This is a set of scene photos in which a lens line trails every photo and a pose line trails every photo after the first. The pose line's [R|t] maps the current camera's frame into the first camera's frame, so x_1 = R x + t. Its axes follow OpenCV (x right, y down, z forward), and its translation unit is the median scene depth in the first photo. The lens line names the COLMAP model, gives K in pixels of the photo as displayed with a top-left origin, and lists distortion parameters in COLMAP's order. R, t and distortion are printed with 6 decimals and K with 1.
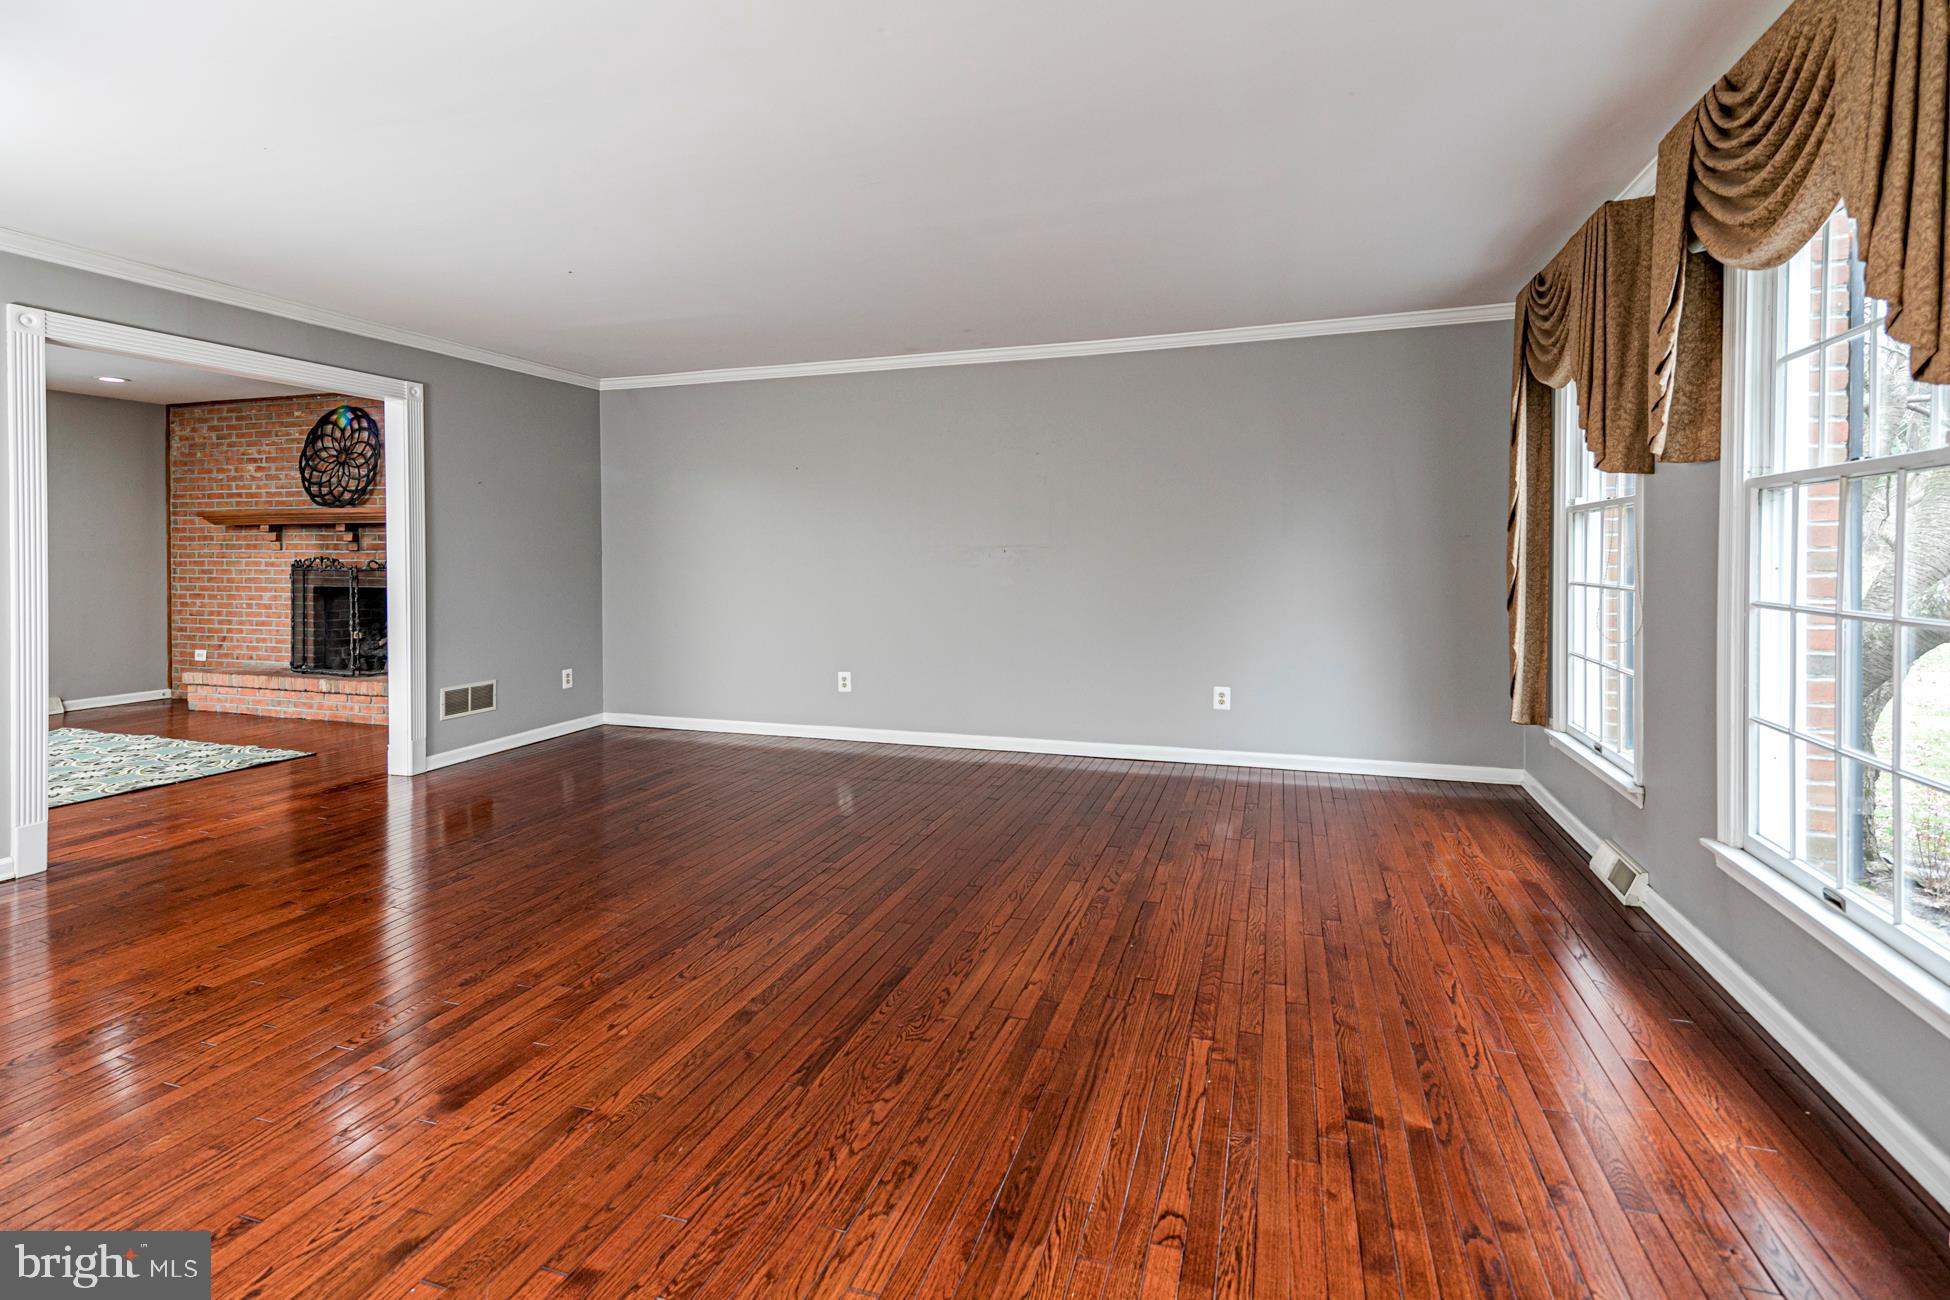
lens RADIAL K [[935.7, 0, 968.5], [0, 935.7, 565.8], [0, 0, 1]] dist [0.011489, -0.000704]
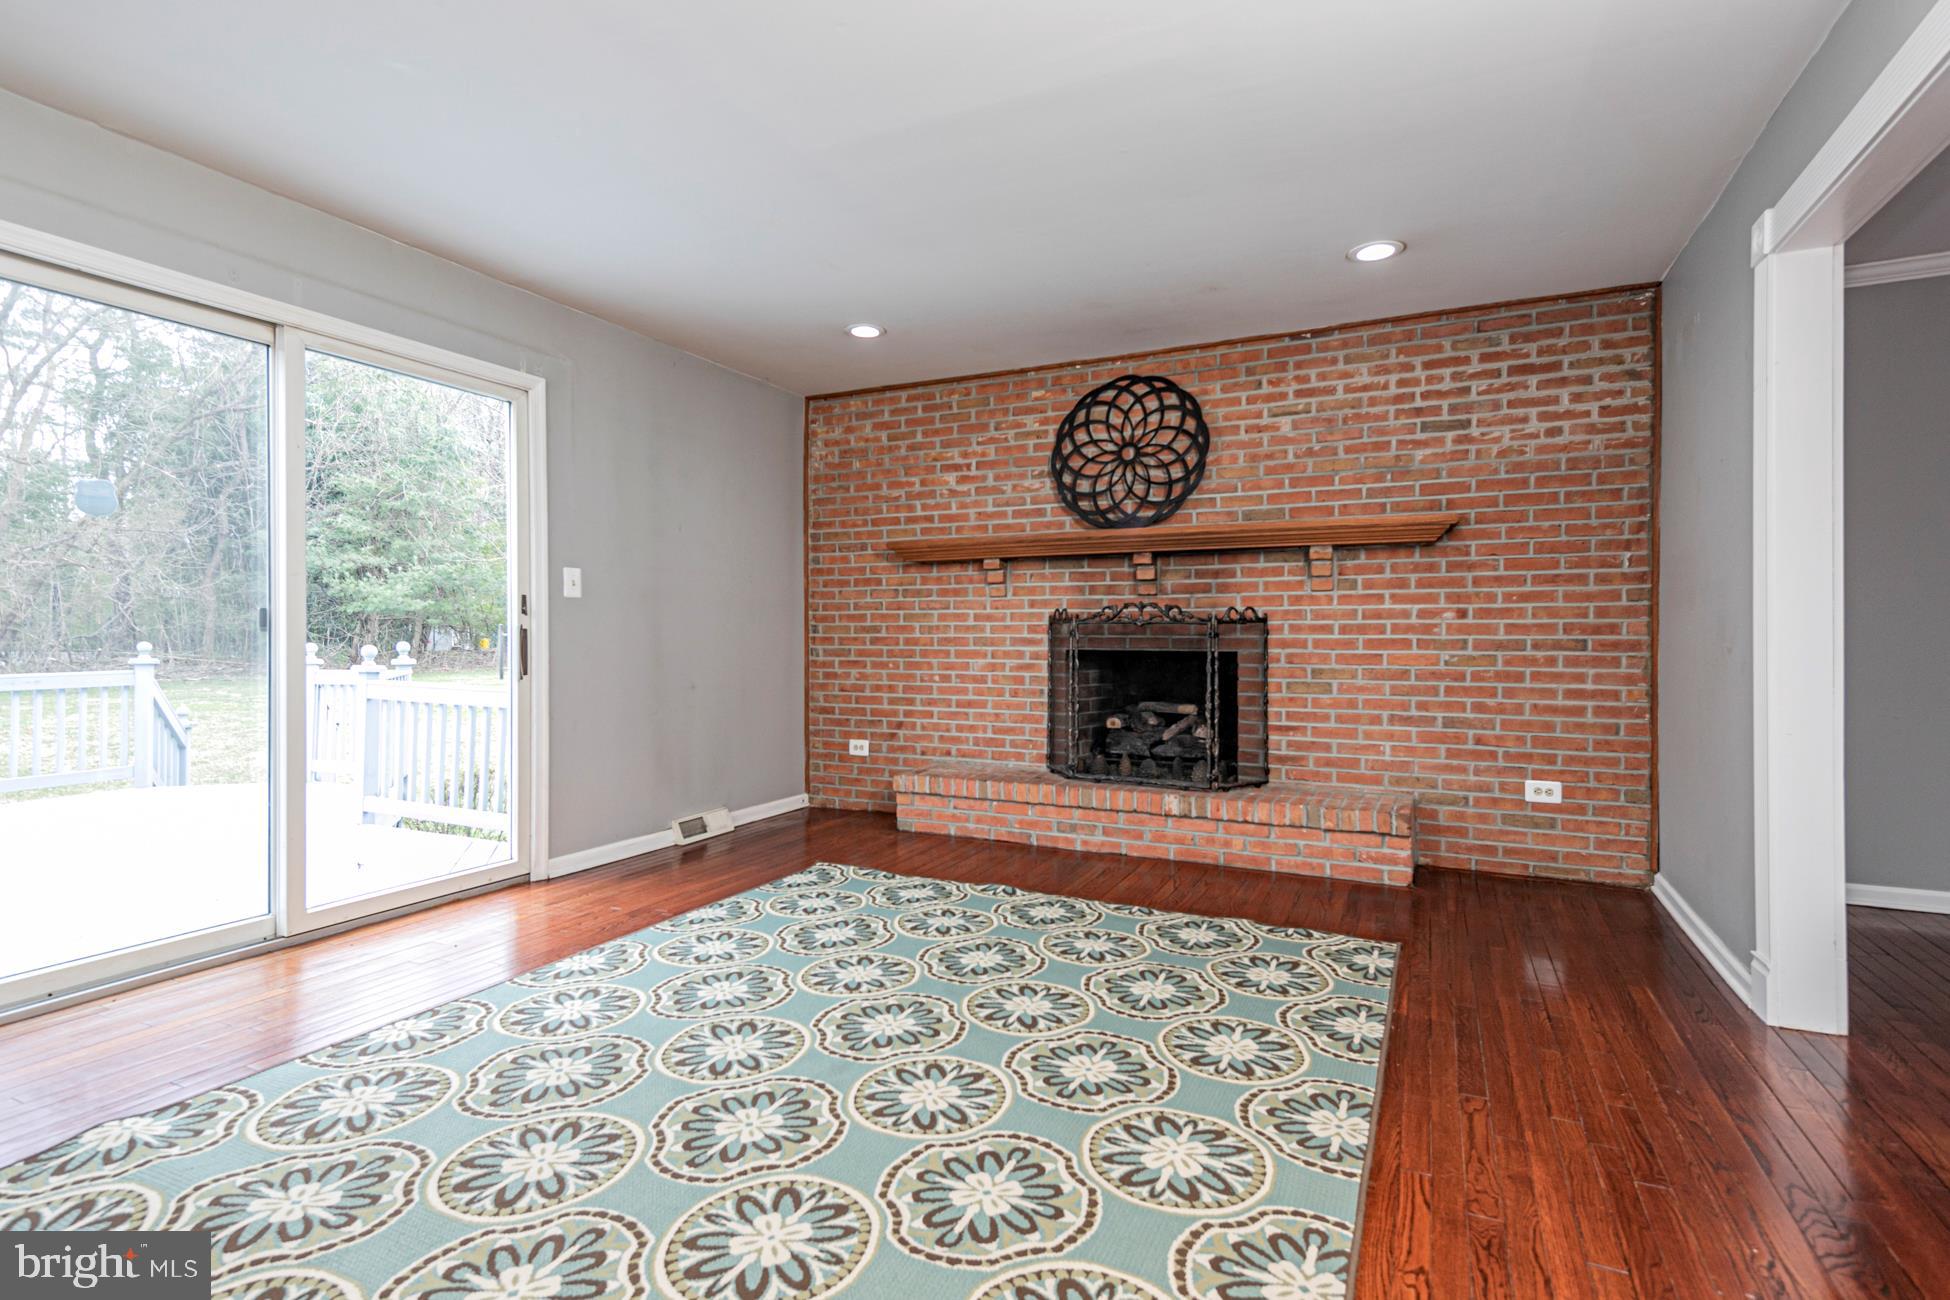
lens RADIAL K [[950.2, 0, 971.0], [0, 950.2, 638.1], [0, 0, 1]] dist [0.022714, -0.000246]
pose [[0.992328, 0.000748, -0.123631, -0.660649], [-0.001523, 0.999980, -0.006170, 0.017524], [0.123624, 0.006311, 0.992309, 0.310190]]
